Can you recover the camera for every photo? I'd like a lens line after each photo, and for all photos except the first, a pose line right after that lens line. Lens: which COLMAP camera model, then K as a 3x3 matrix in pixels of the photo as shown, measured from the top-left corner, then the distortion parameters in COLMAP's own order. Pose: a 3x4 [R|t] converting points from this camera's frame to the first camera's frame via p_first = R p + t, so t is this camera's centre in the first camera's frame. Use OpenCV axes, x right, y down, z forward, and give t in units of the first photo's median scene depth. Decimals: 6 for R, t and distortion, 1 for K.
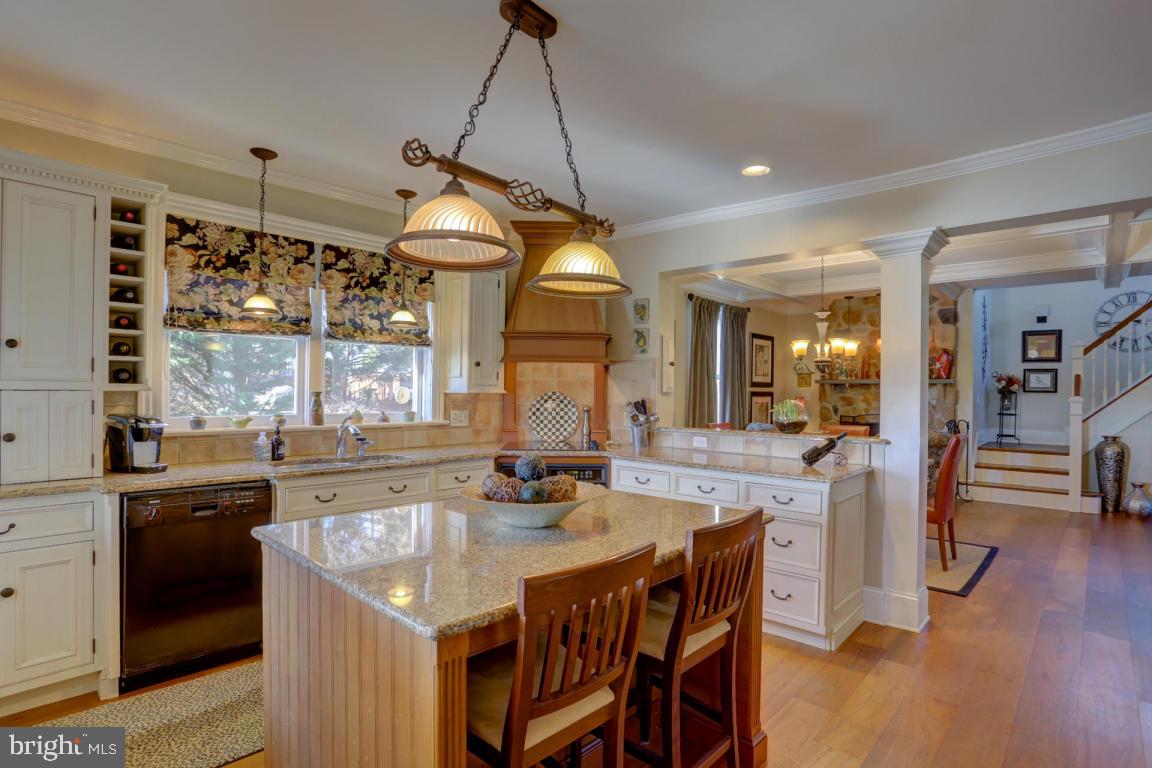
lens RADIAL K [[569.9, 0, 573.7], [0, 569.9, 393.0], [0, 0, 1]] dist [-0.061785, 0.019764]
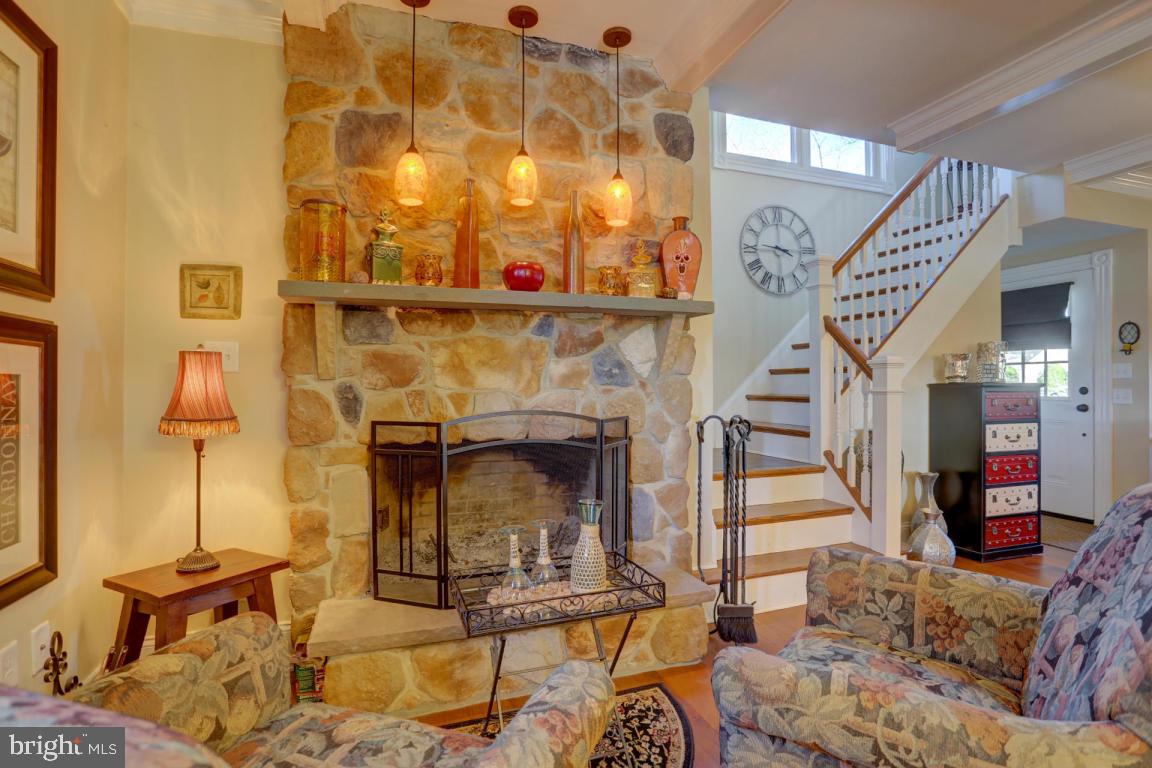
lens RADIAL K [[569.9, 0, 577.8], [0, 569.9, 387.8], [0, 0, 1]] dist [-0.061785, 0.019764]
pose [[0.439251, -0.008981, 0.898320, 0.285645], [0.012726, 0.999912, 0.003774, 0.025137], [-0.898274, 0.009775, 0.439326, 0.834144]]
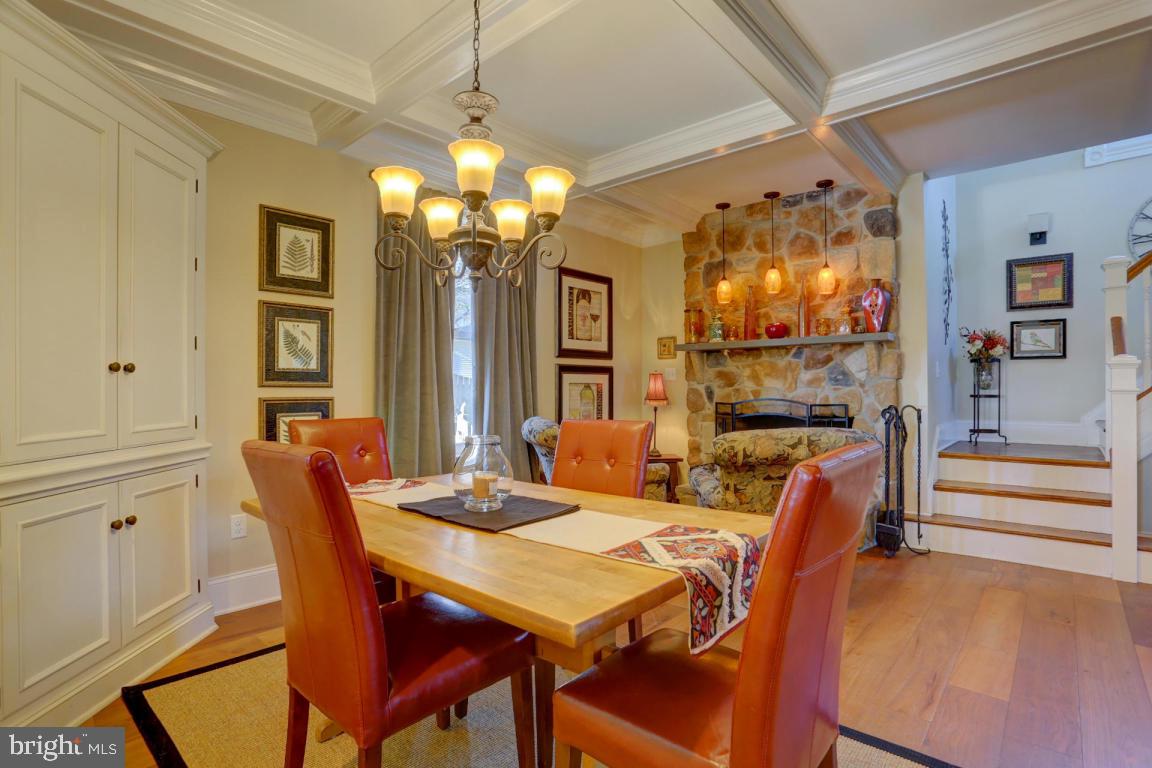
lens RADIAL K [[569.9, 0, 566.1], [0, 569.9, 387.9], [0, 0, 1]] dist [-0.061785, 0.019764]
pose [[0.999361, -0.015227, 0.032351, 0.308578], [0.015309, 0.999880, -0.002313, 0.024528], [-0.032312, 0.002807, 0.999474, 0.412771]]
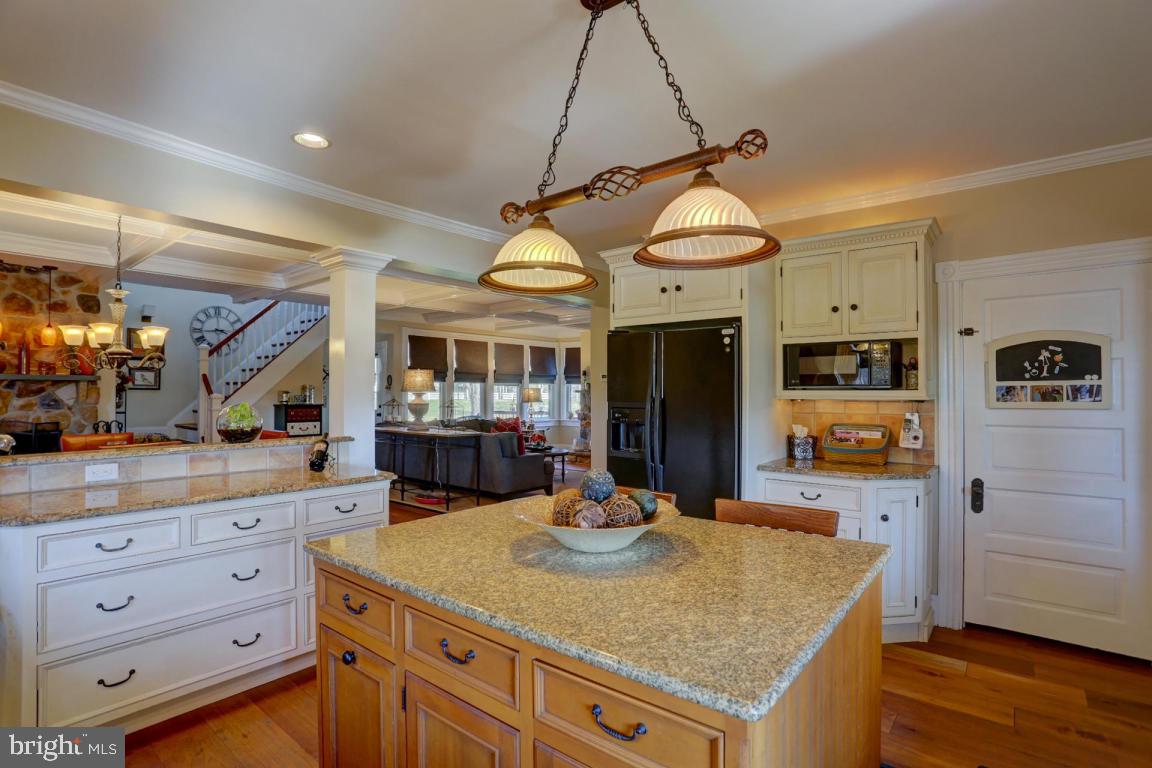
lens RADIAL K [[569.9, 0, 585.0], [0, 569.9, 389.1], [0, 0, 1]] dist [-0.061785, 0.019764]
pose [[-0.094522, -0.003707, 0.995516, -0.245665], [0.000993, 0.999992, 0.003818, -0.005535], [-0.995522, 0.001349, -0.094517, 0.282020]]
